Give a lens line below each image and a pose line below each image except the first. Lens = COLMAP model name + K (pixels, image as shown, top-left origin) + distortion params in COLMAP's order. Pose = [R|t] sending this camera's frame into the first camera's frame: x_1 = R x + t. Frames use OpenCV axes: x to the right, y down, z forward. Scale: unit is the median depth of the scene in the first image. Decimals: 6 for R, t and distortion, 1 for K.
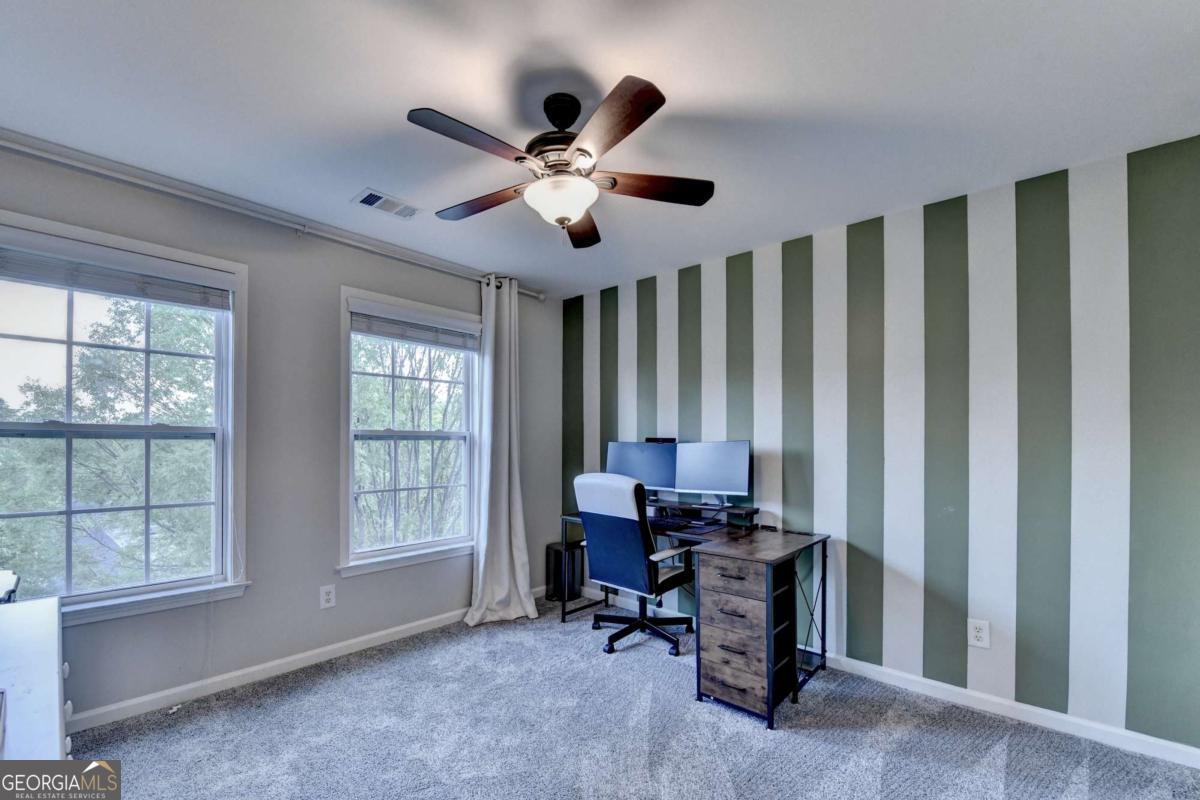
lens RADIAL K [[484.8, 0, 589.3], [0, 484.8, 429.2], [0, 0, 1]] dist [-0.017924, -0.000408]
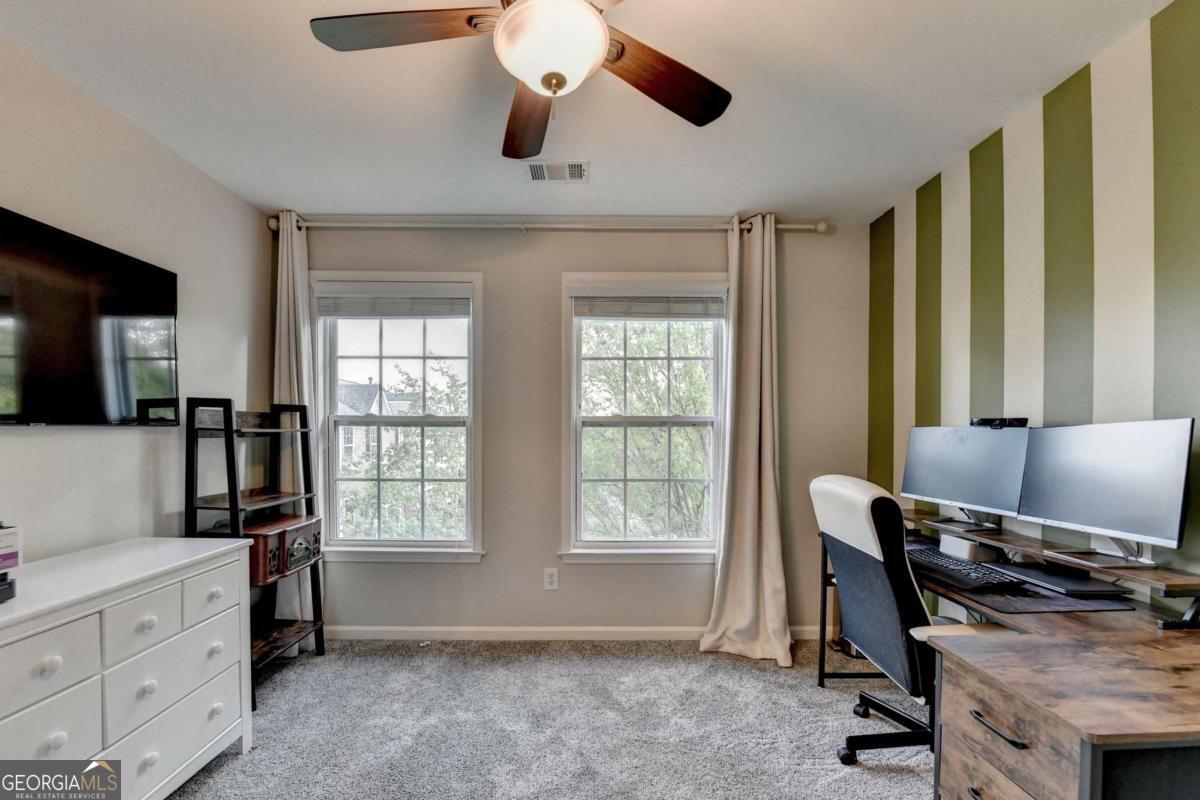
lens RADIAL K [[498.1, 0, 593.9], [0, 498.1, 427.0], [0, 0, 1]] dist [-0.013940, -0.000051]
pose [[0.690802, -0.004214, -0.723031, 0.266529], [0.020234, 0.999704, 0.013506, 0.010186], [0.722760, -0.023960, 0.690683, 0.313025]]
